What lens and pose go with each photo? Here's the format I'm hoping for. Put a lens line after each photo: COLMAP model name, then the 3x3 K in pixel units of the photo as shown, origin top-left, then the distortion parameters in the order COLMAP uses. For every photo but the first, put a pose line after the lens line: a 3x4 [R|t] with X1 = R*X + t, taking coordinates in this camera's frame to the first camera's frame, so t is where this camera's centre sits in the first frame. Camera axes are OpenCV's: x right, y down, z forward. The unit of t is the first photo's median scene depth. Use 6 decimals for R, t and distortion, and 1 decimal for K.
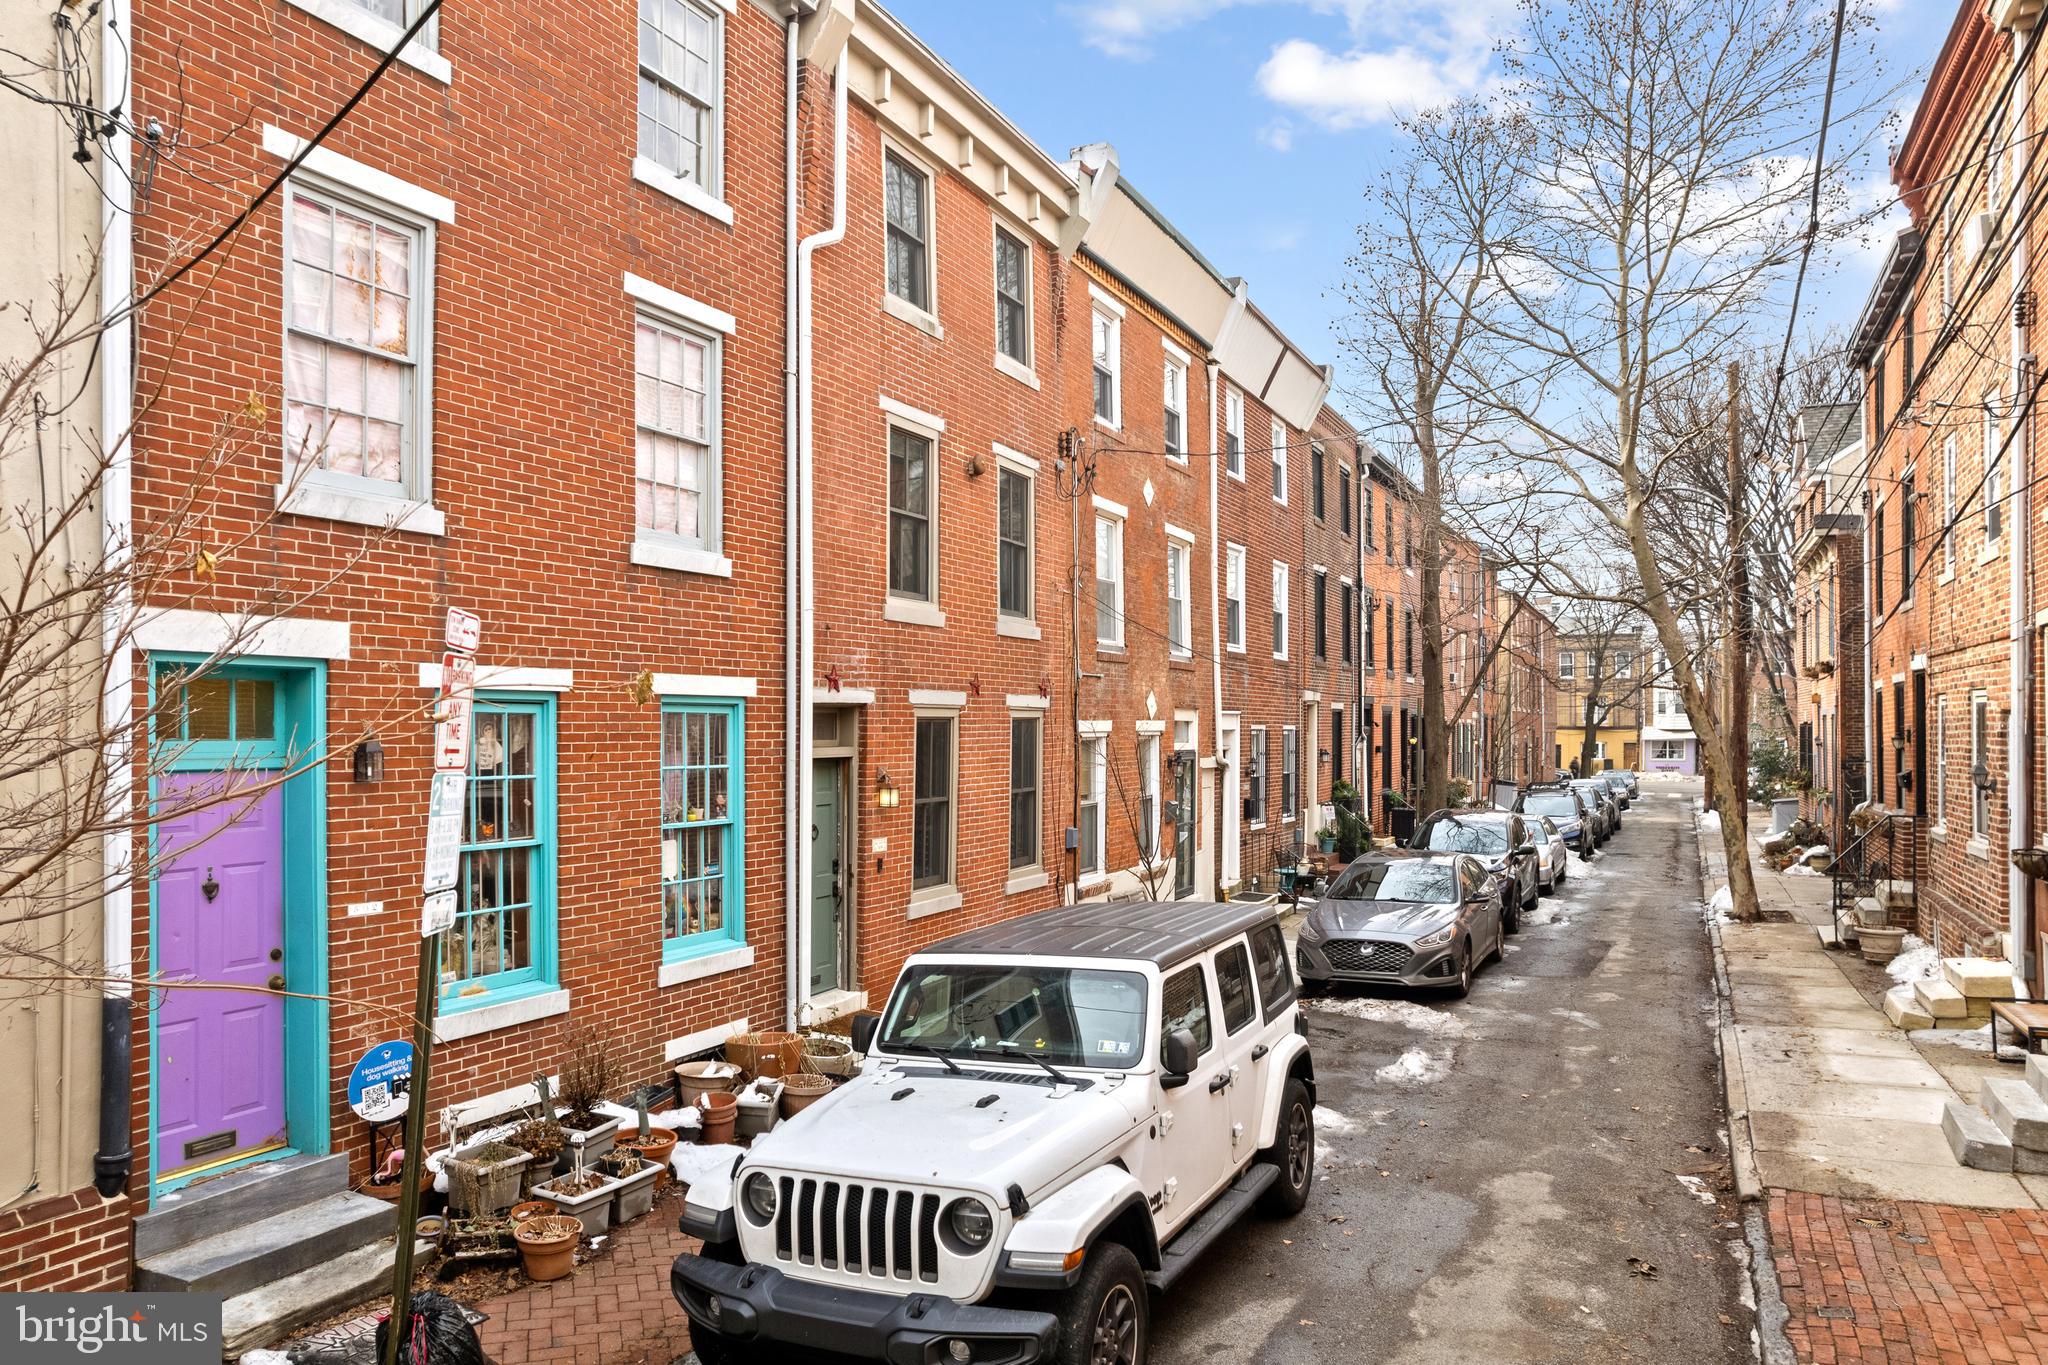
lens RADIAL K [[1620.2, 0, 1021.6], [0, 1620.2, 687.6], [0, 0, 1]] dist [-0.000104, 0.001614]
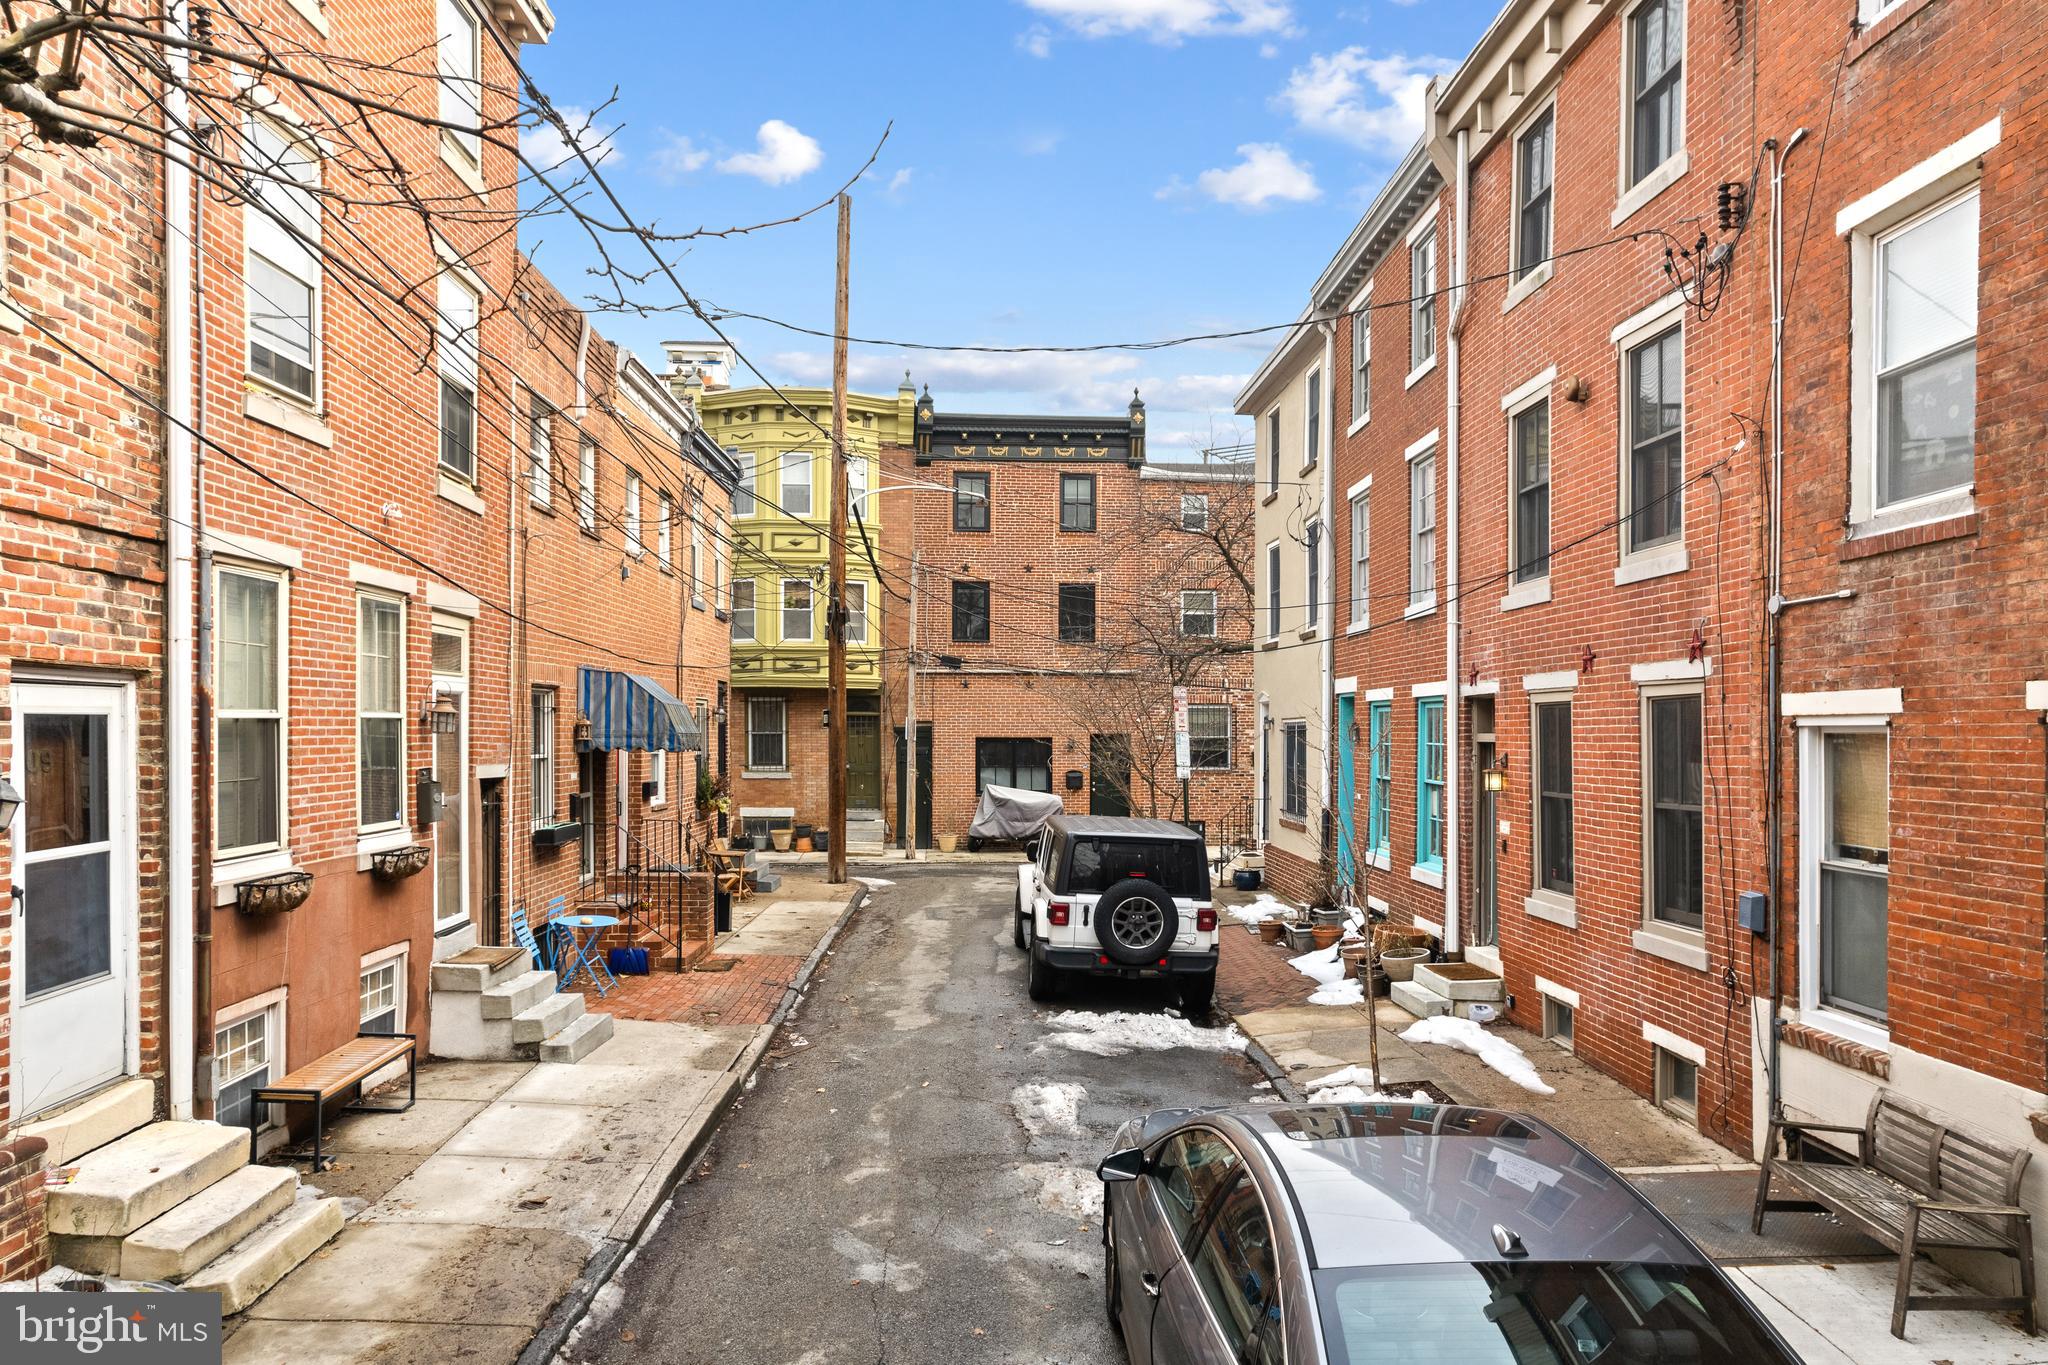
lens RADIAL K [[1620.2, 0, 1021.6], [0, 1620.2, 694.4], [0, 0, 1]] dist [-0.000104, 0.001614]
pose [[-0.915833, -0.007608, -0.401487, 0.594039], [0.011408, 0.998924, -0.044953, 0.052447], [0.401397, -0.045749, -0.914761, 1.754943]]
